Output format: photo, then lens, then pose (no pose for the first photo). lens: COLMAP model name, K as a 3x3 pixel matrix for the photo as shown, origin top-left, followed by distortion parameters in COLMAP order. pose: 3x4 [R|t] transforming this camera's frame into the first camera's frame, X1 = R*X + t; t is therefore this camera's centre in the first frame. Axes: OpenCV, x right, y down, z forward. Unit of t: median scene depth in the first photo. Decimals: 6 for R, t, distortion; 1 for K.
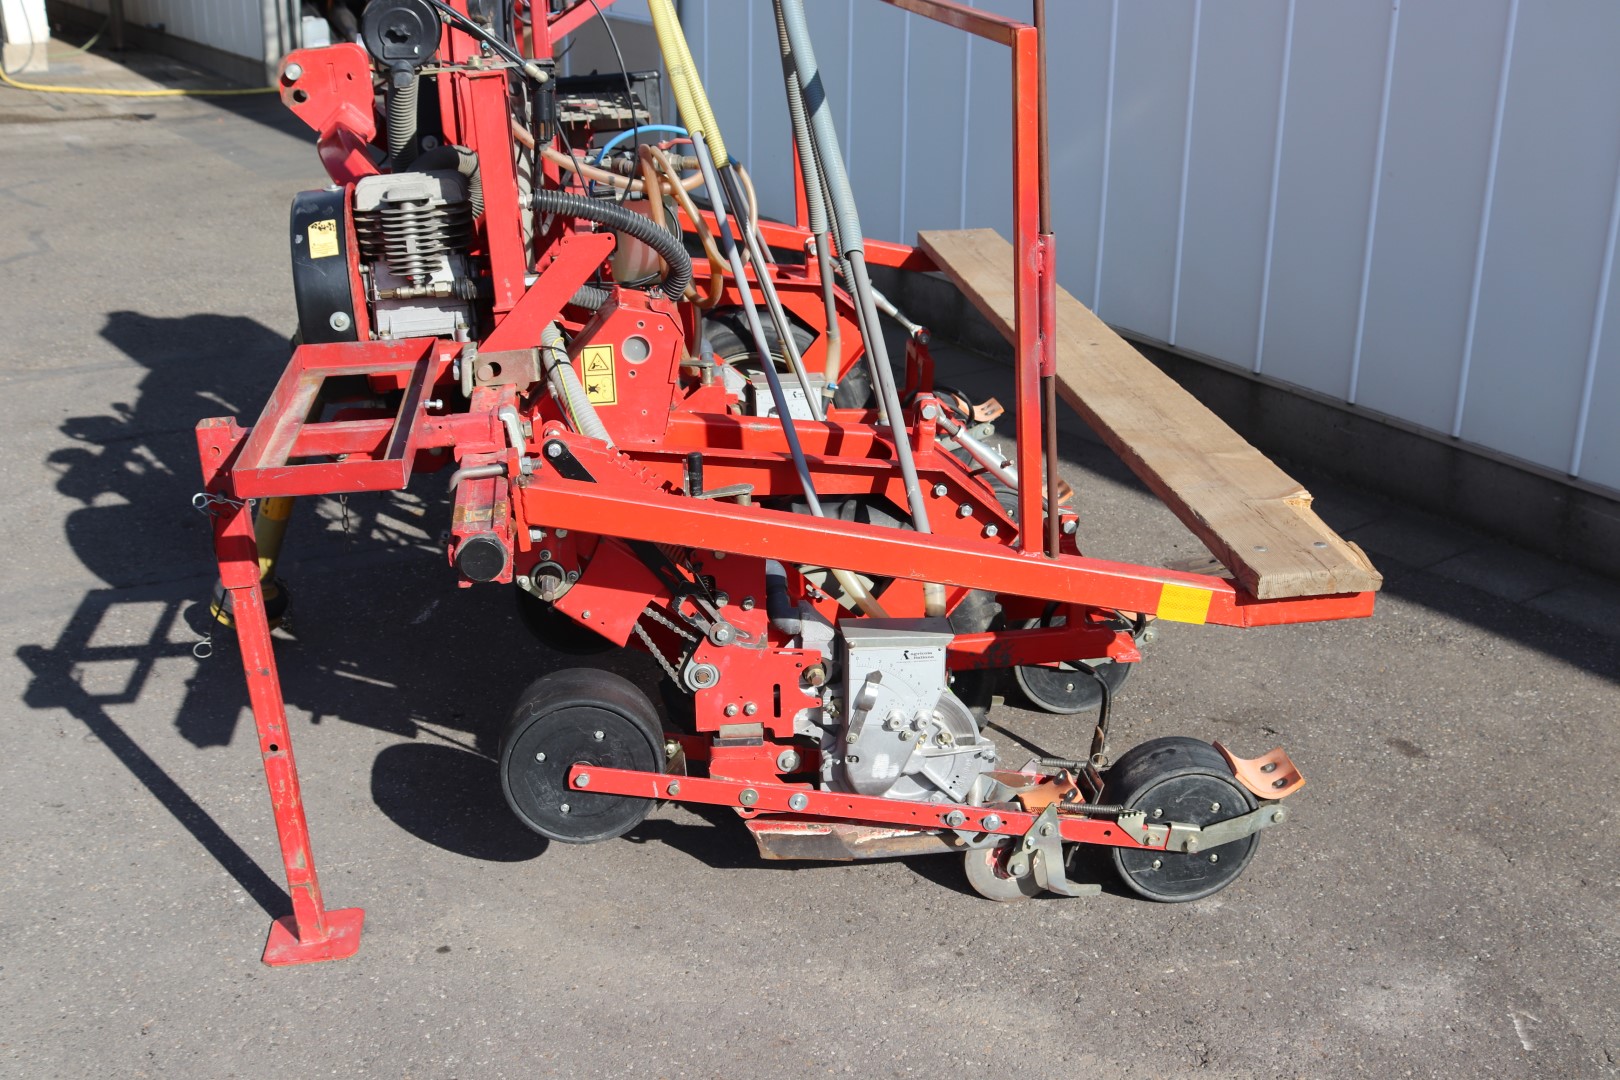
lens RADIAL K [[1887.0, 0, 810.0], [0, 1887.0, 540.0], [0, 0, 1]] dist [-0.073865, -0.004788]
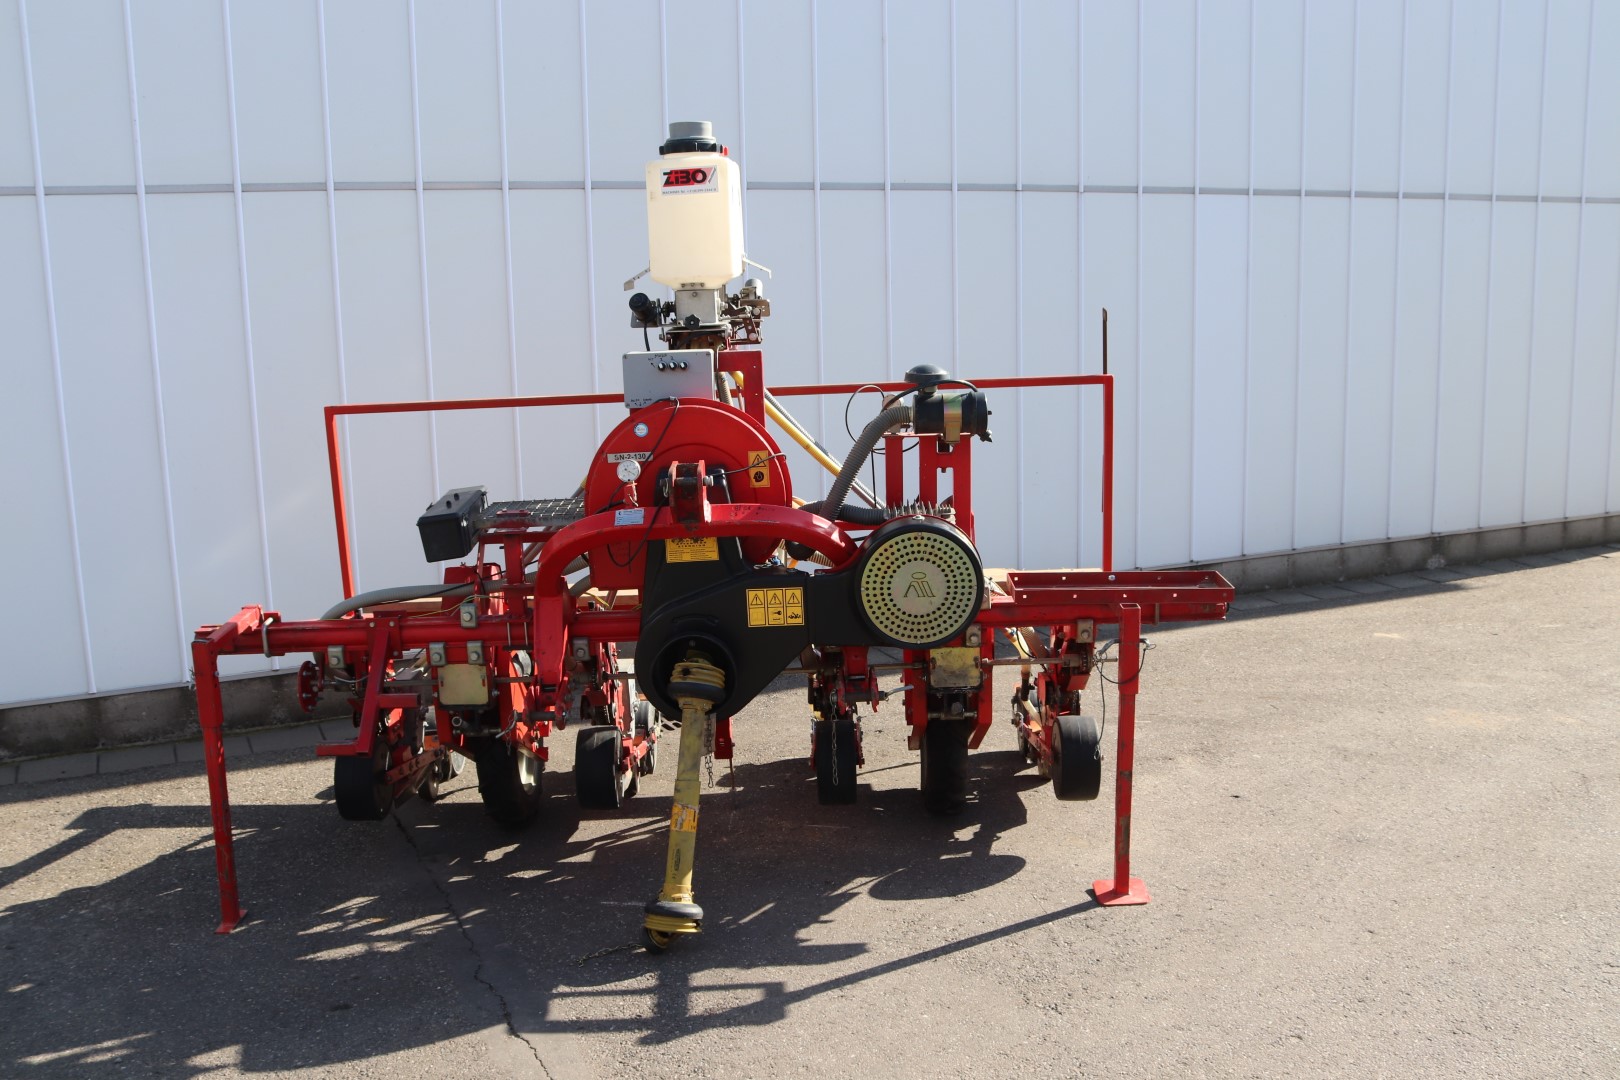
lens RADIAL K [[1502.4, 0, 807.6], [0, 1502.4, 529.1], [0, 0, 1]] dist [-0.086592, 0.006234]
pose [[0.127704, -0.157915, 0.979160, -1.303658], [0.370949, 0.923198, 0.100510, -0.289160], [-0.919831, 0.350383, 0.176474, 0.714910]]
